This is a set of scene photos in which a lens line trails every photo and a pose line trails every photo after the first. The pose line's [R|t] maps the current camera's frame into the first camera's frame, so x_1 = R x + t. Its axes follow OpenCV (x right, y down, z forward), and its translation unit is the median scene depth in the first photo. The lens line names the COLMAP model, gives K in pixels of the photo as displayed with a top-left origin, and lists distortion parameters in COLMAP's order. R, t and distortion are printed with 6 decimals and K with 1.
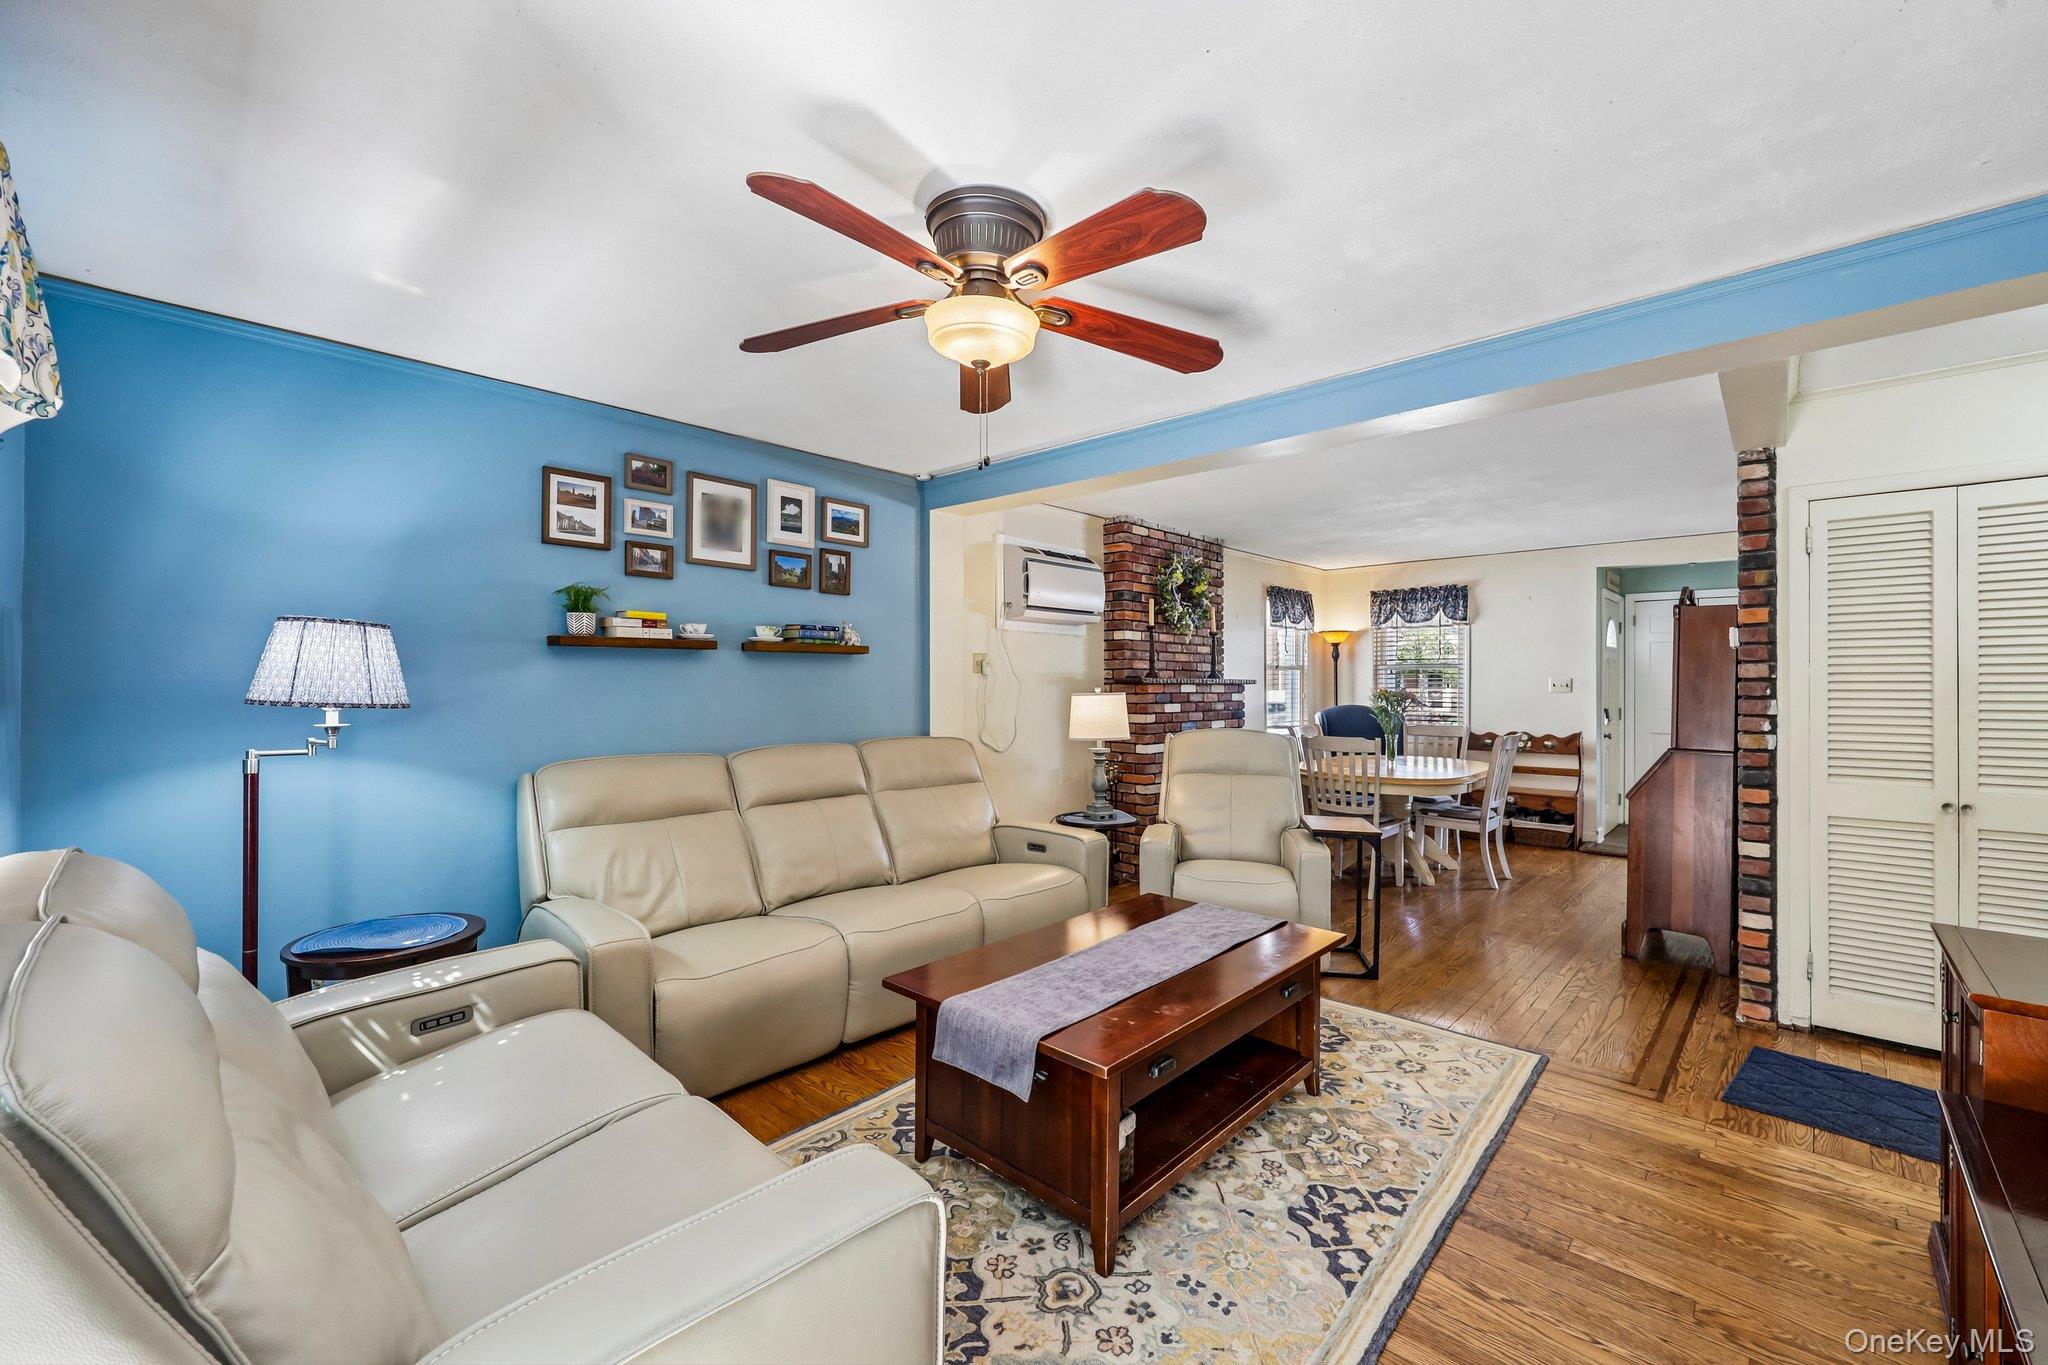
lens RADIAL K [[824.4, 0, 1016.9], [0, 824.4, 683.4], [0, 0, 1]] dist [0.002737, -0.000059]
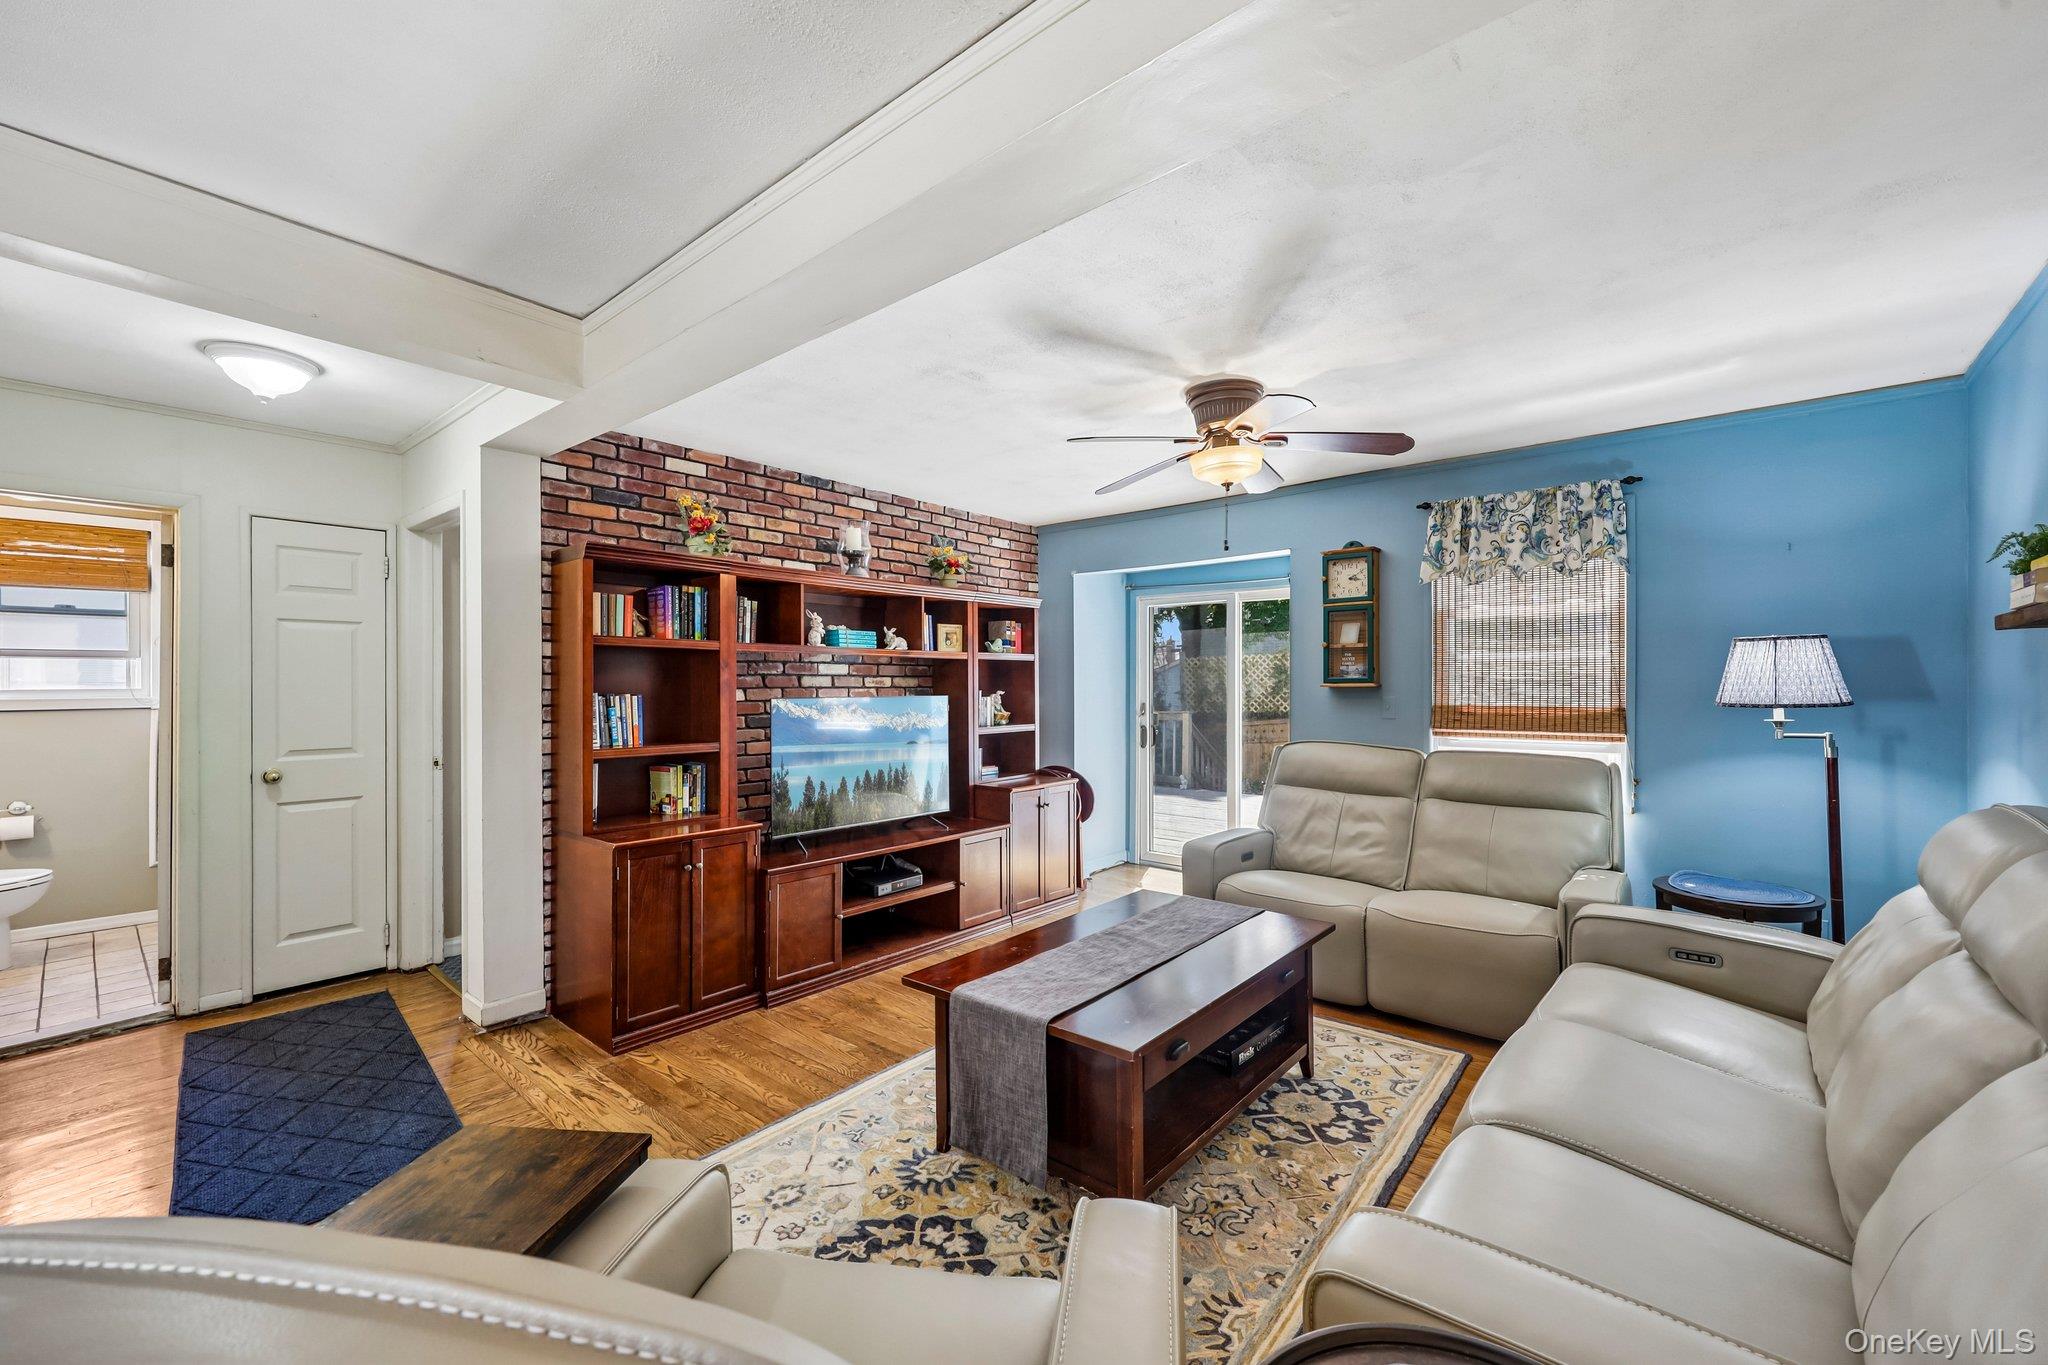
lens RADIAL K [[824.4, 0, 1030.5], [0, 824.4, 682.1], [0, 0, 1]] dist [0.002737, -0.000059]
pose [[-0.997643, -0.000001, -0.068624, 0.271128], [0.000252, 0.999993, -0.003671, -0.001990], [0.068623, -0.003679, -0.997636, 1.569564]]
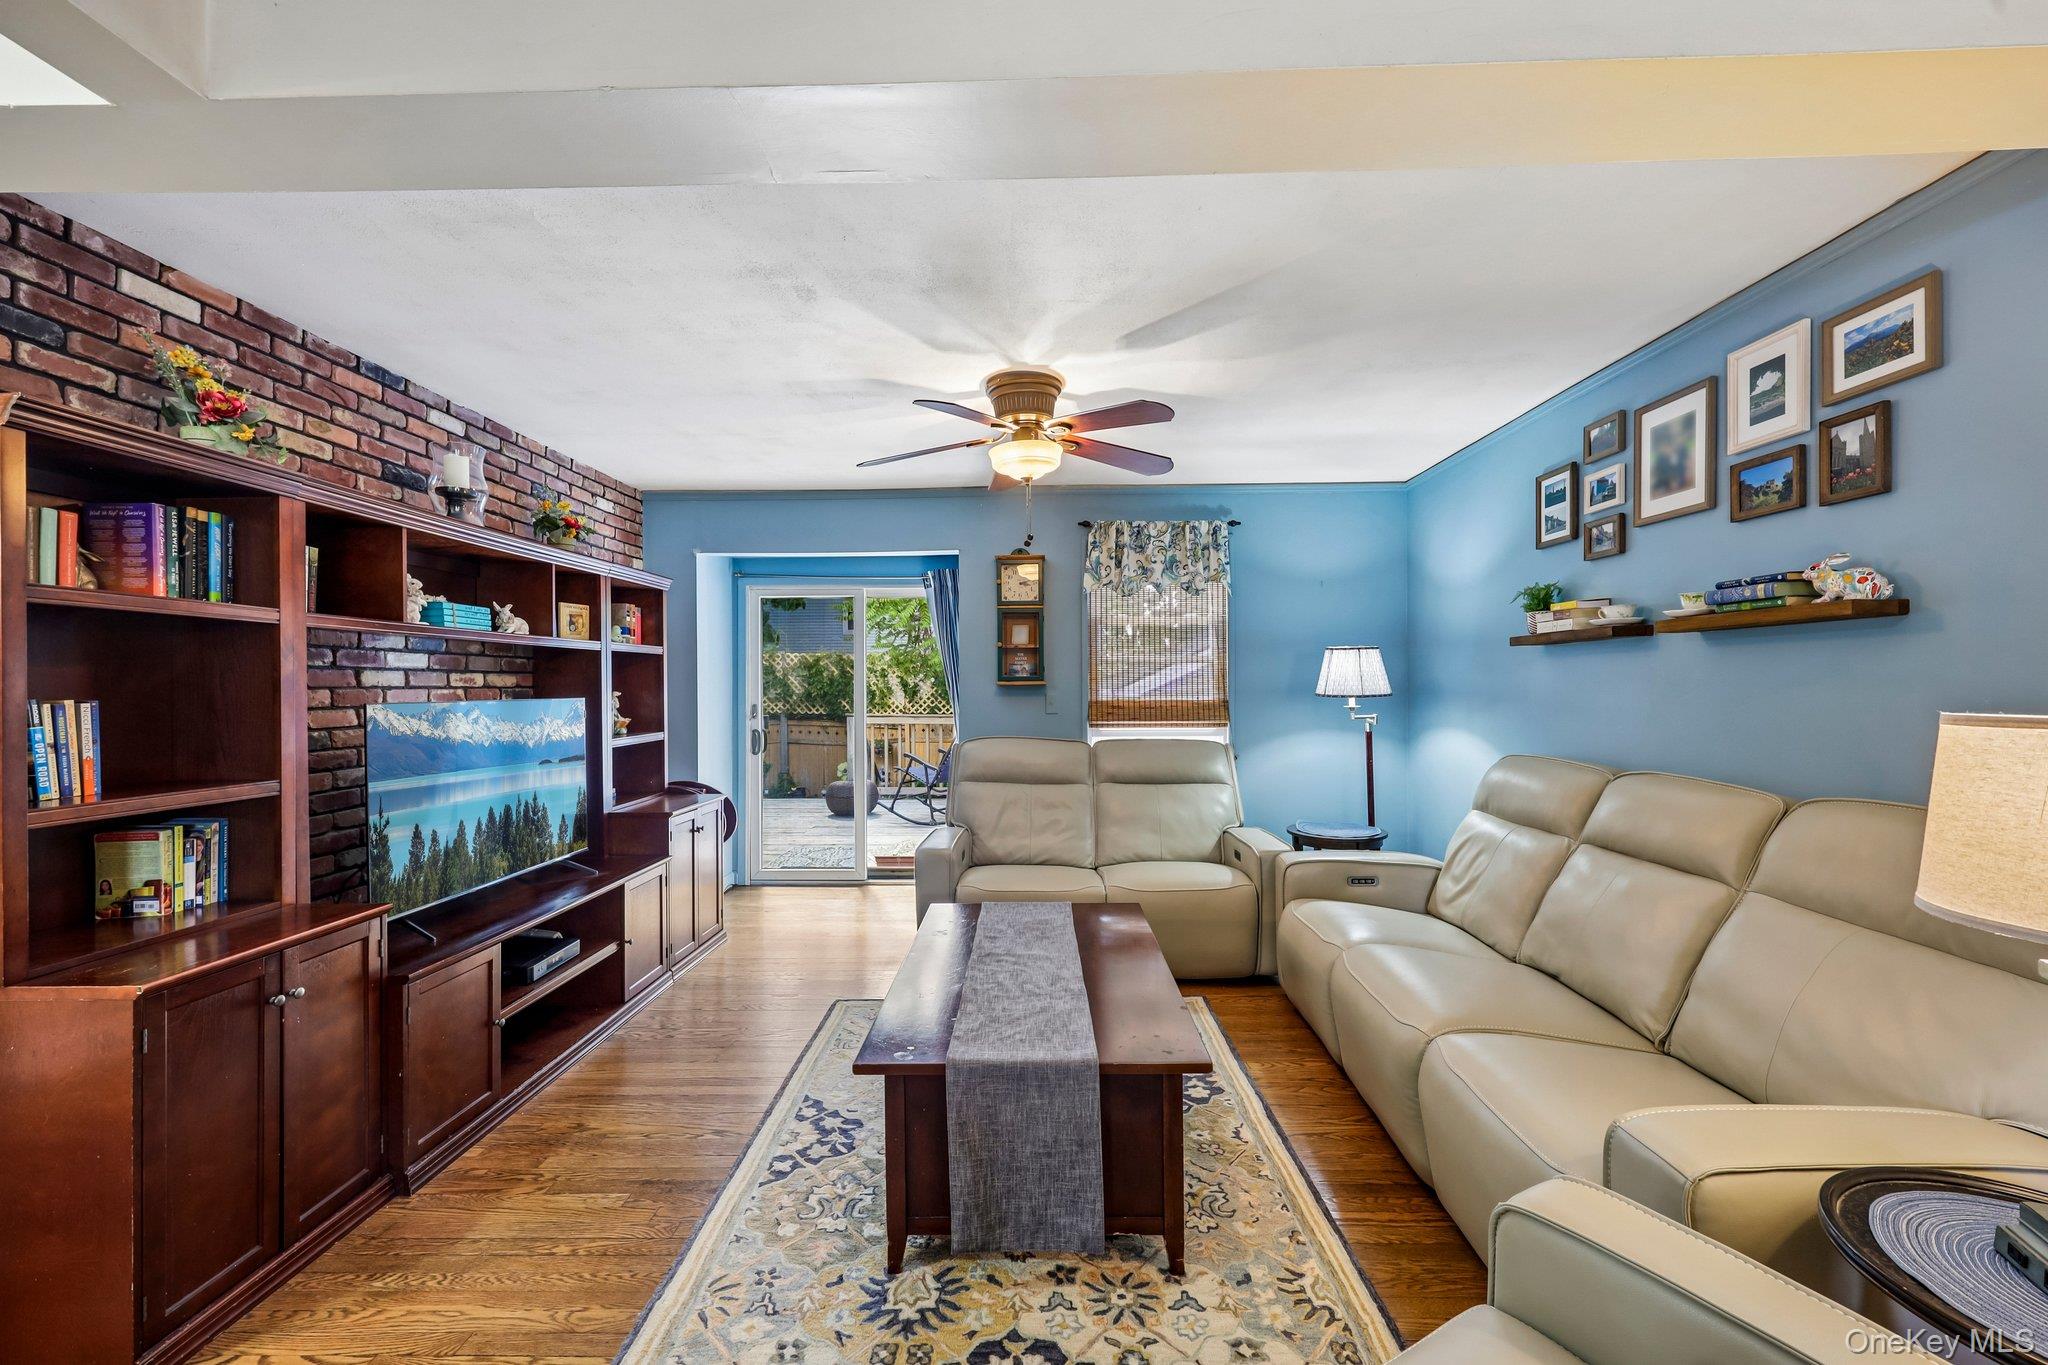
lens RADIAL K [[824.4, 0, 1028.9], [0, 824.4, 680.5], [0, 0, 1]] dist [0.002737, -0.000059]
pose [[-0.734657, -0.001199, -0.678438, 0.622716], [0.003987, 0.999974, -0.006085, 0.002238], [0.678427, -0.007176, -0.734633, 1.322450]]
